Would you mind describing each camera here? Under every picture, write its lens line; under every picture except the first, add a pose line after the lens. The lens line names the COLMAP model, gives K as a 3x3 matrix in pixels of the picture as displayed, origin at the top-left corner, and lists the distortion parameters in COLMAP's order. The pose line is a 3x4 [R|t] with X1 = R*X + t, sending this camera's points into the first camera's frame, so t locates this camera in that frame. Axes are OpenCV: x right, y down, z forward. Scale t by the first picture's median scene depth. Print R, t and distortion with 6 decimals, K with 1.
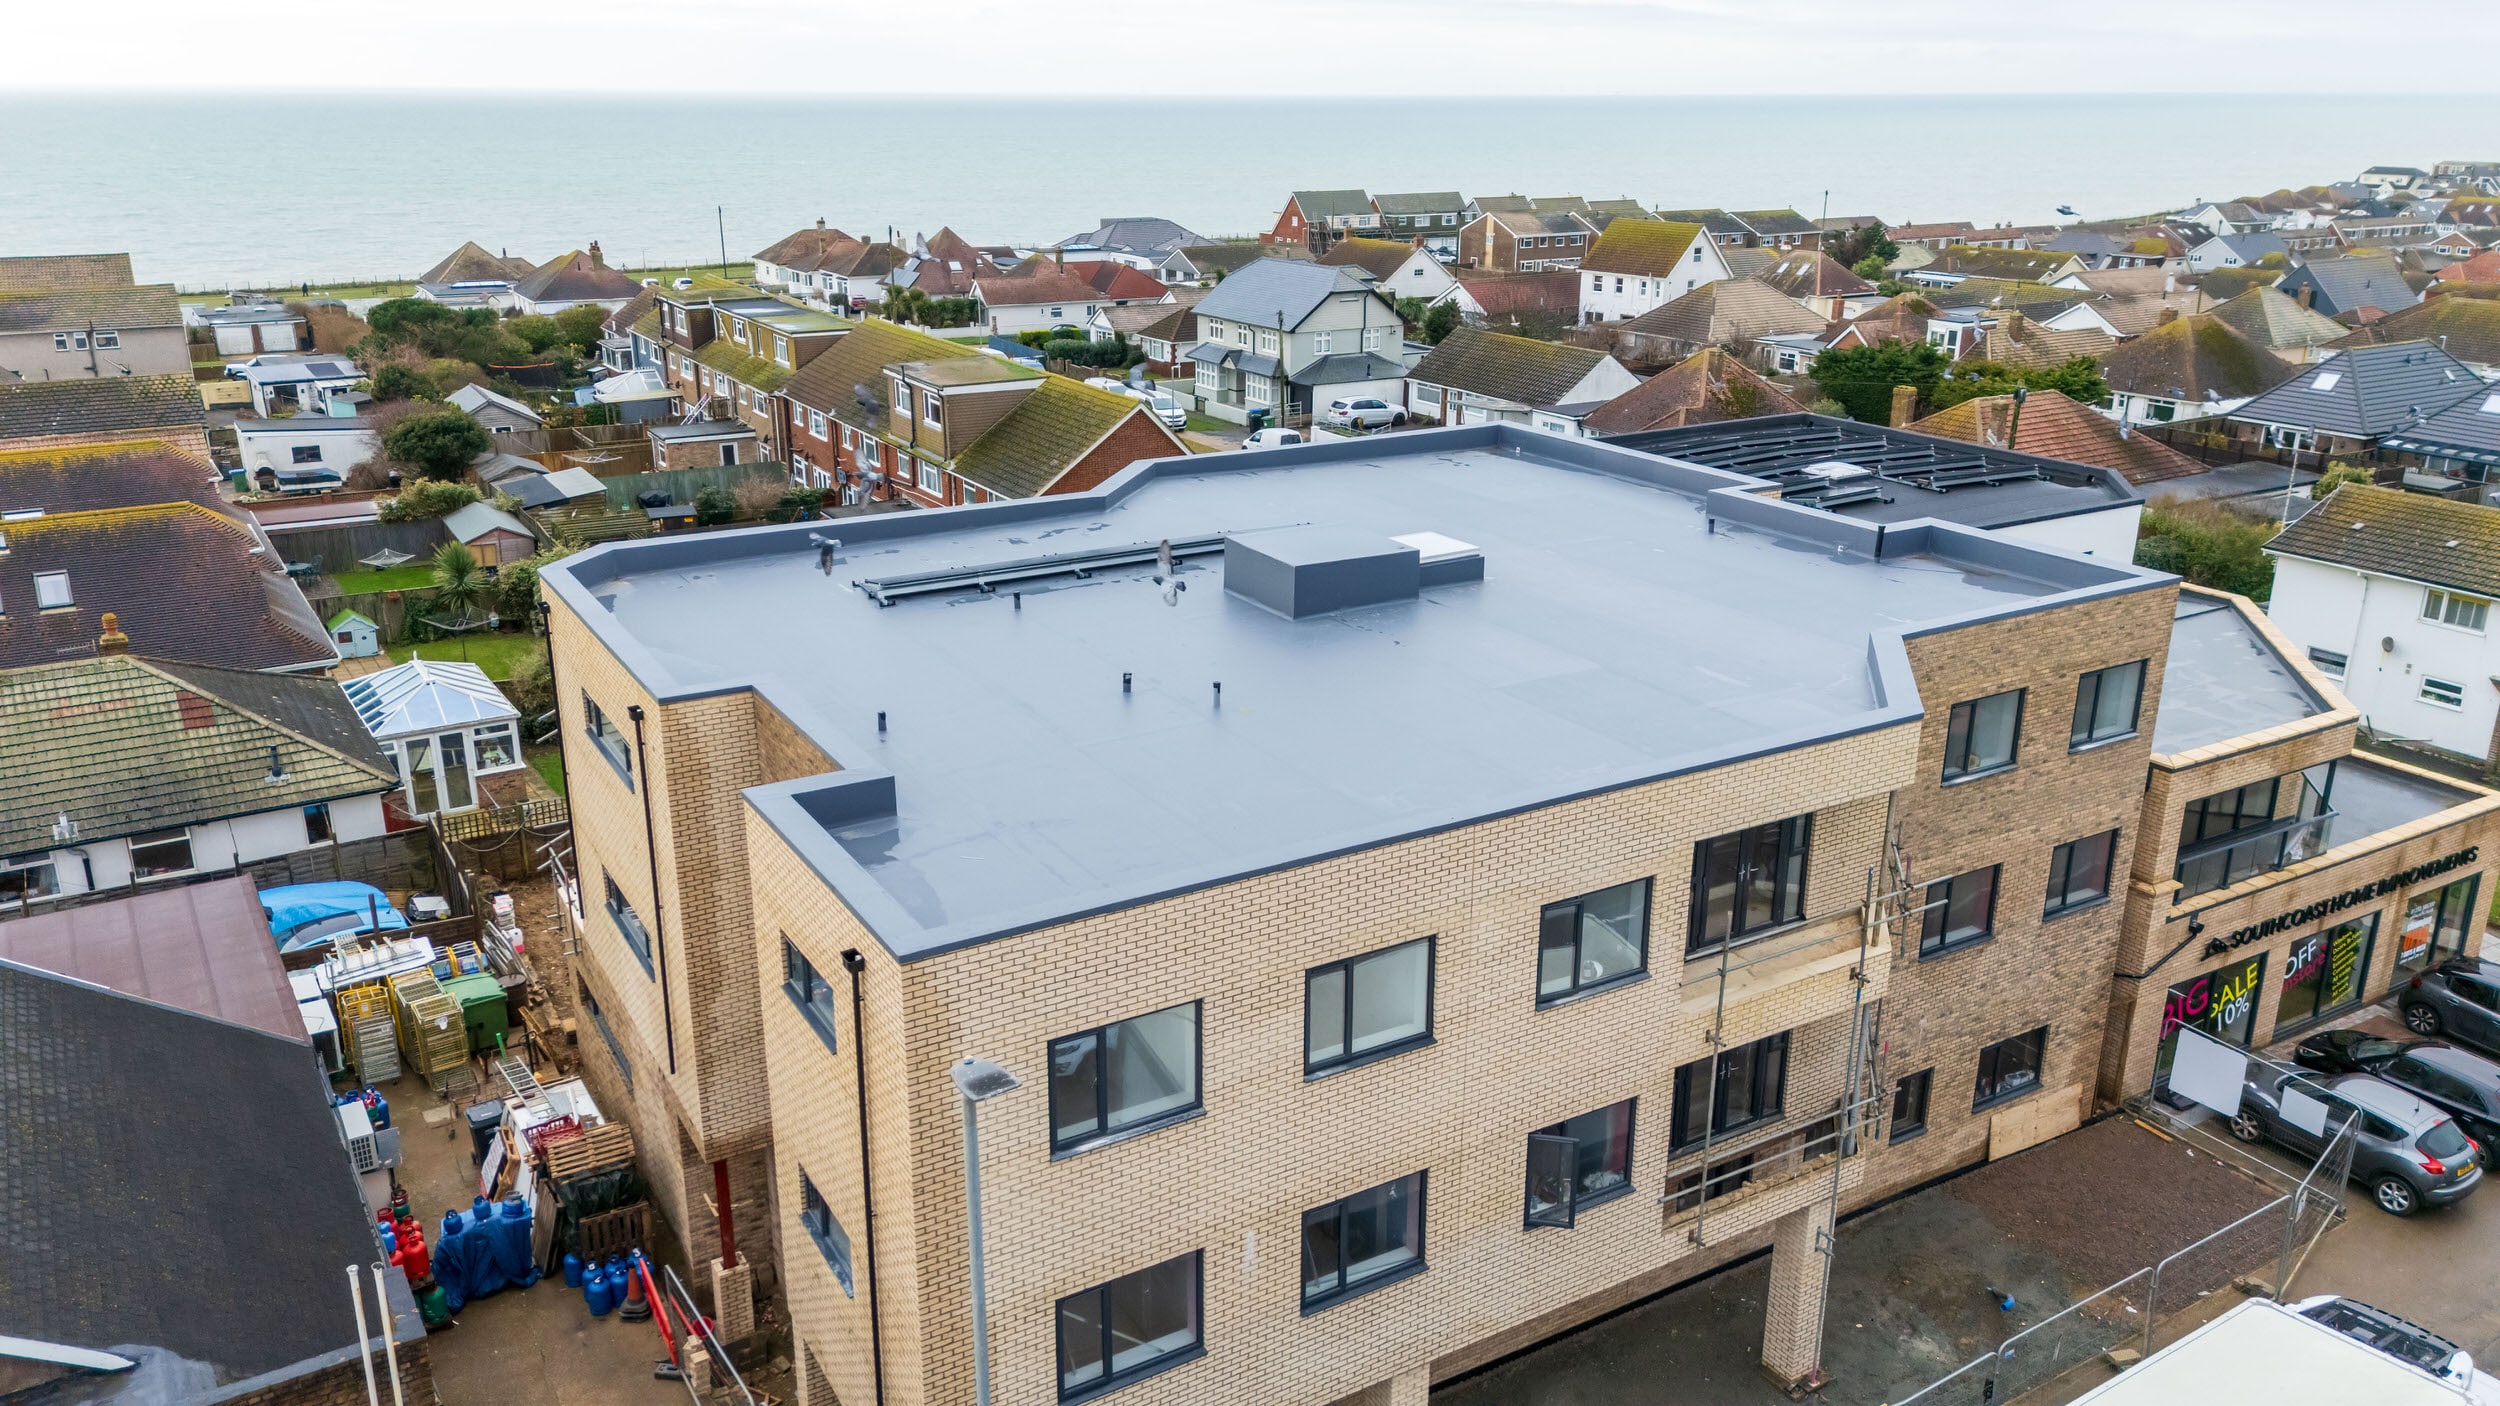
lens RADIAL K [[1836.3, 0, 1250.0], [0, 1836.3, 703.0], [0, 0, 1]] dist [0.075959, -0.070342]
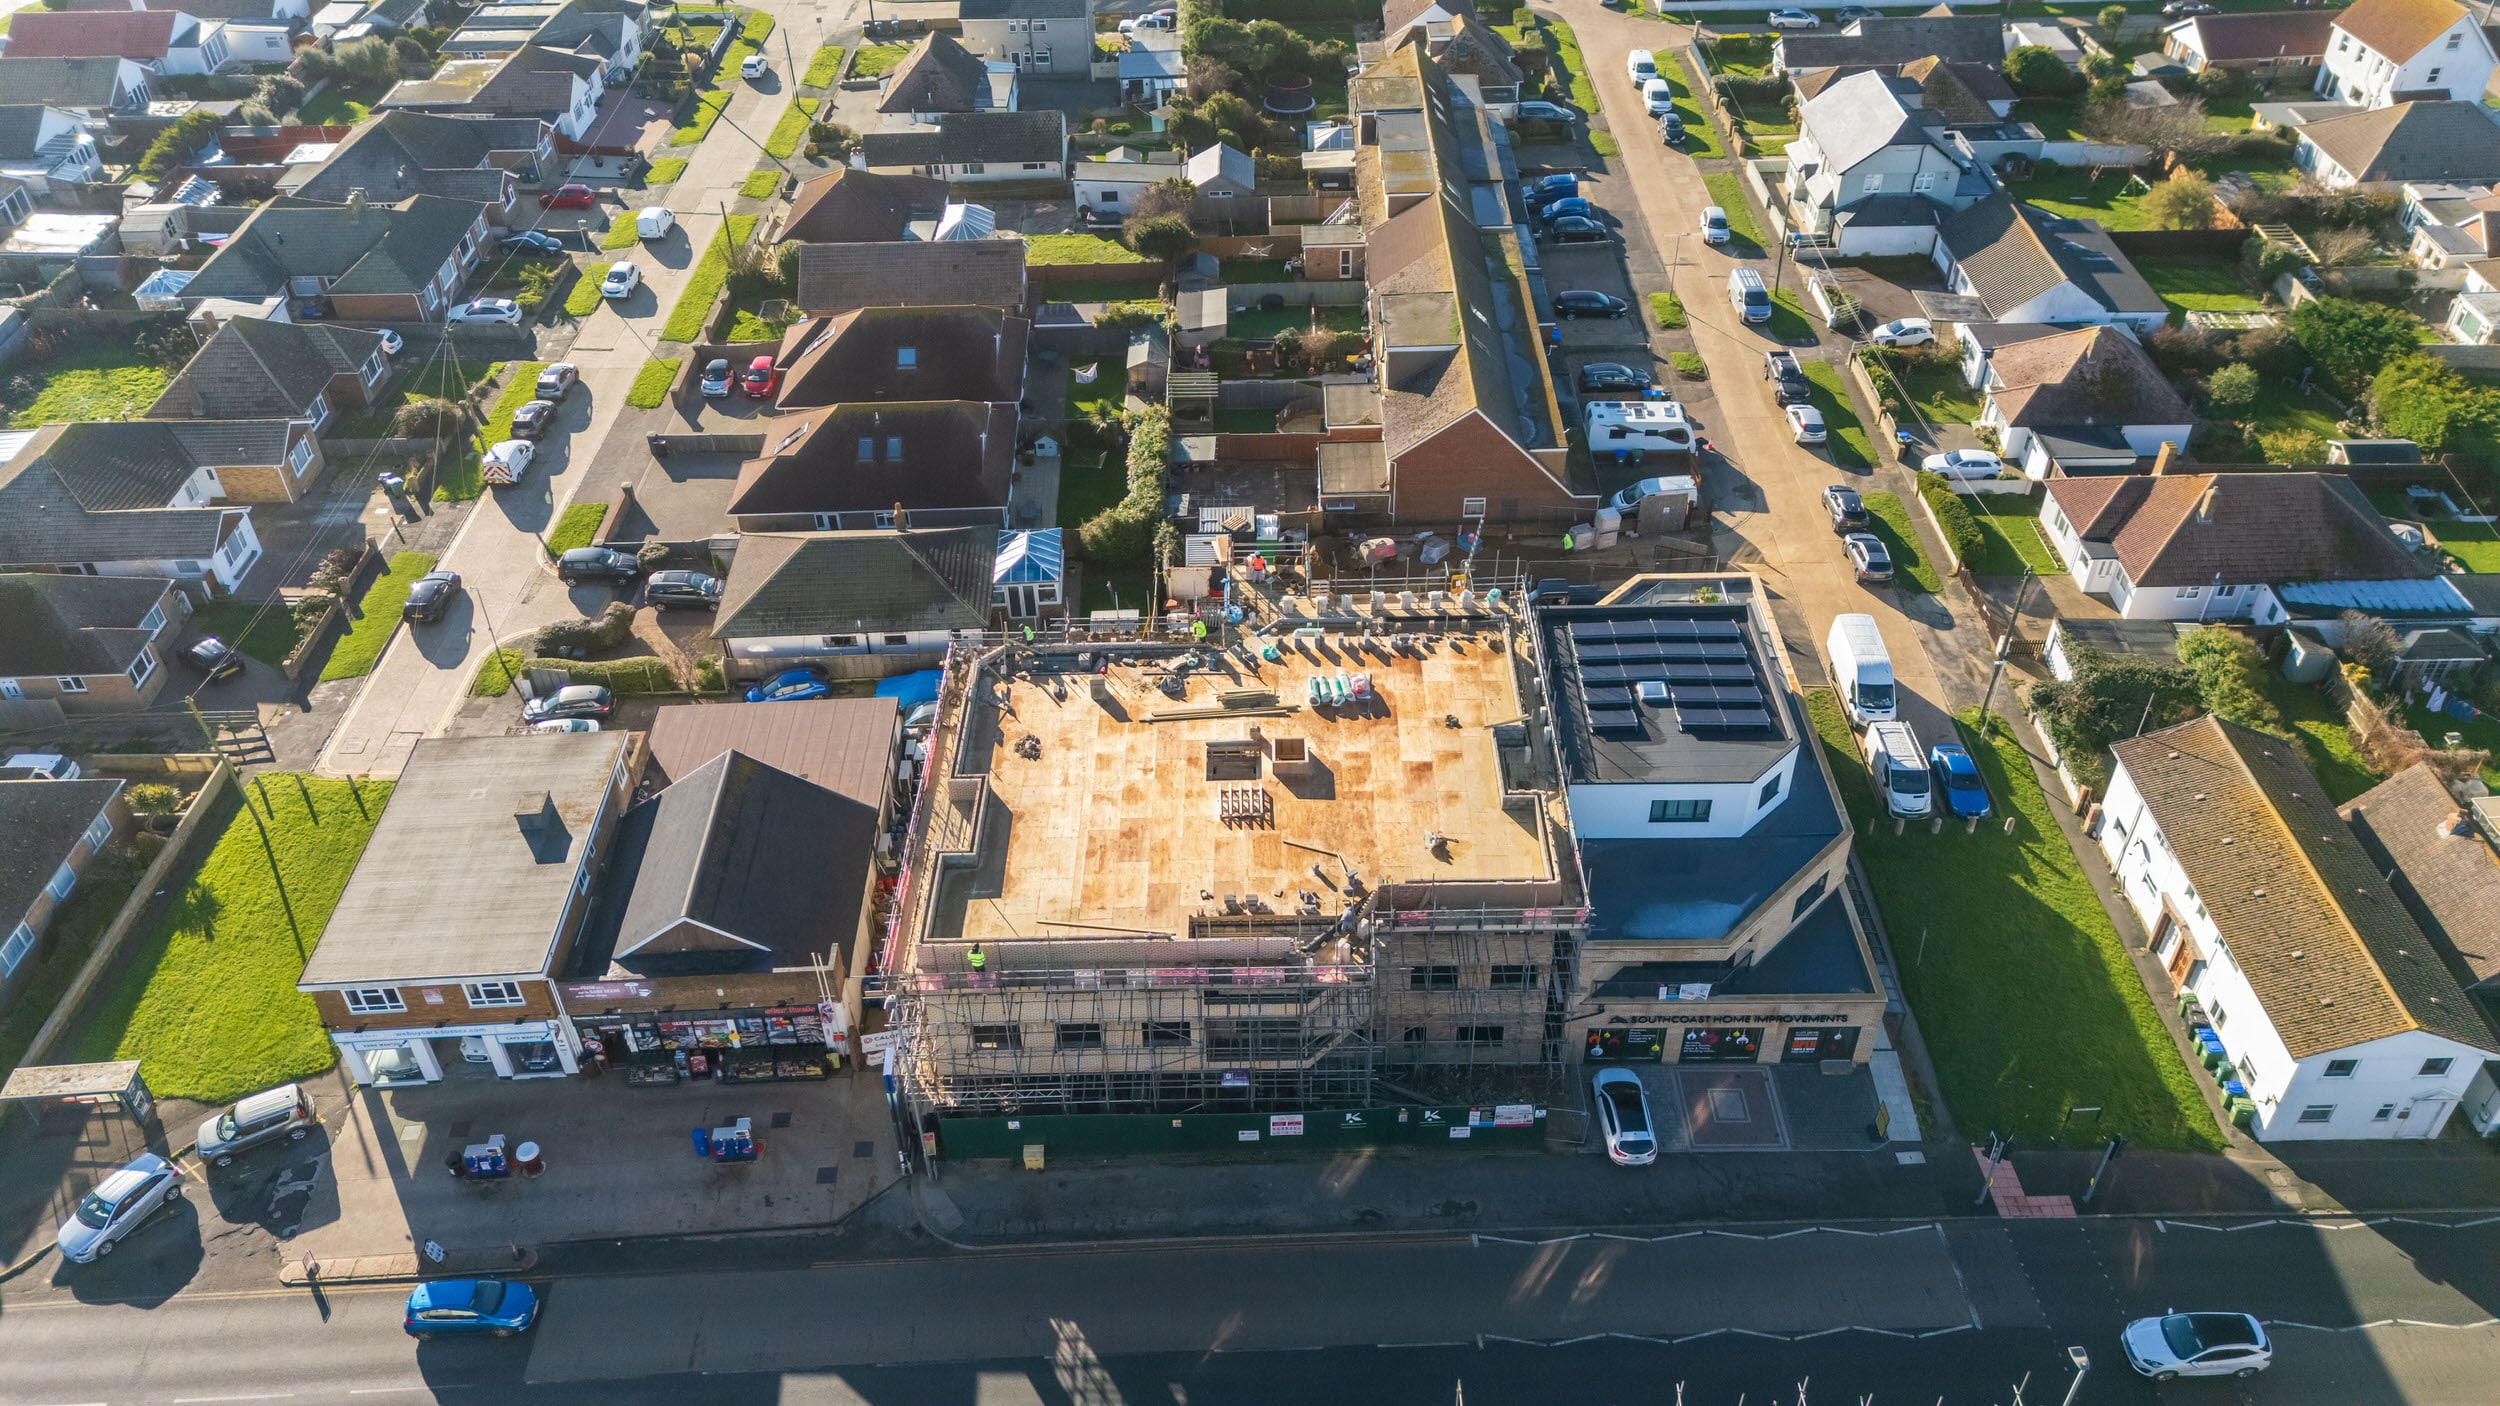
lens RADIAL K [[1836.3, 0, 1250.0], [0, 1836.3, 703.0], [0, 0, 1]] dist [0.075959, -0.070342]
pose [[0.857598, 0.306282, -0.413180, 0.208714], [-0.141986, 0.913119, 0.382169, -0.207186], [0.494334, -0.269082, 0.826577, -0.183209]]
